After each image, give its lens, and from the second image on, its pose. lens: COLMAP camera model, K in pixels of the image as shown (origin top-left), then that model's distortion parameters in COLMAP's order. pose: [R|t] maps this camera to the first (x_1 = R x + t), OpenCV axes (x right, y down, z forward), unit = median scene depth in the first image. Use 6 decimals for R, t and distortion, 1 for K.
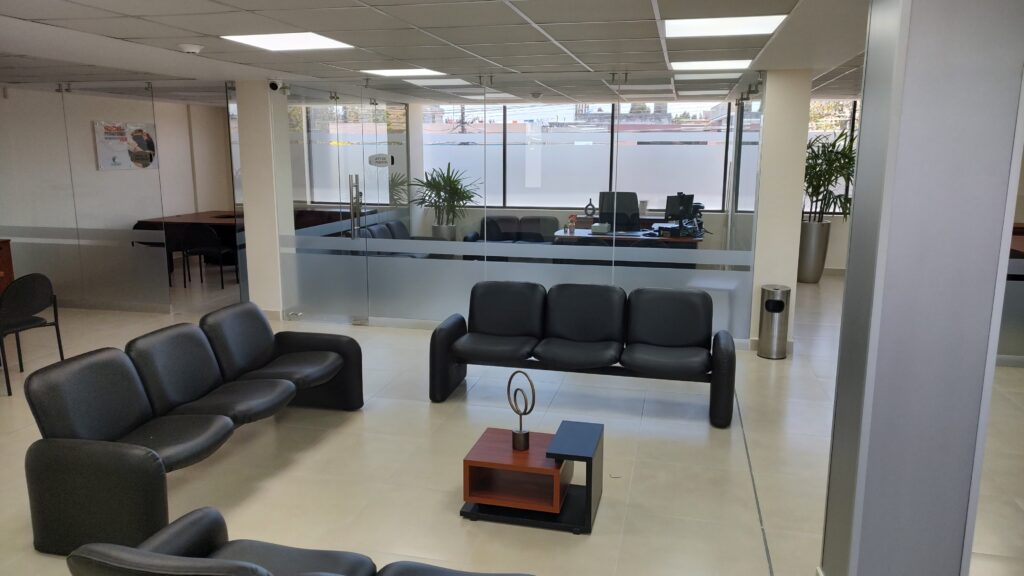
lens RADIAL K [[736.1, 0, 512.0], [0, 736.1, 288.0], [0, 0, 1]] dist [0.091785, -0.000575]
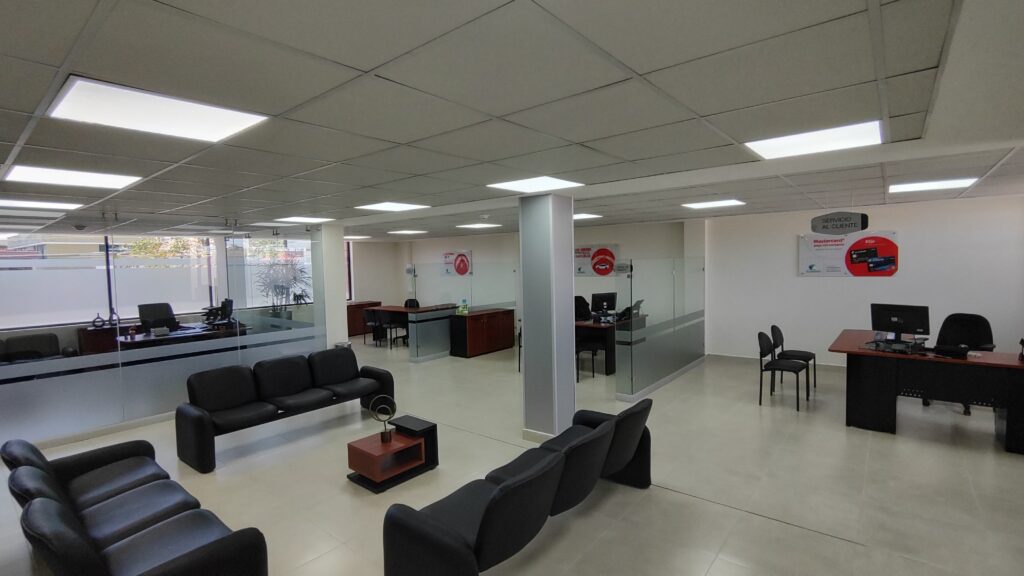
lens RADIAL K [[476.0, 0, 512.0], [0, 476.0, 288.0], [0, 0, 1]] dist [-0.000879, -0.000145]
pose [[0.444457, -0.065806, 0.893380, -0.308791], [0.192268, 0.981064, -0.023388, -0.016716], [-0.874924, 0.182164, 0.448693, 0.078009]]
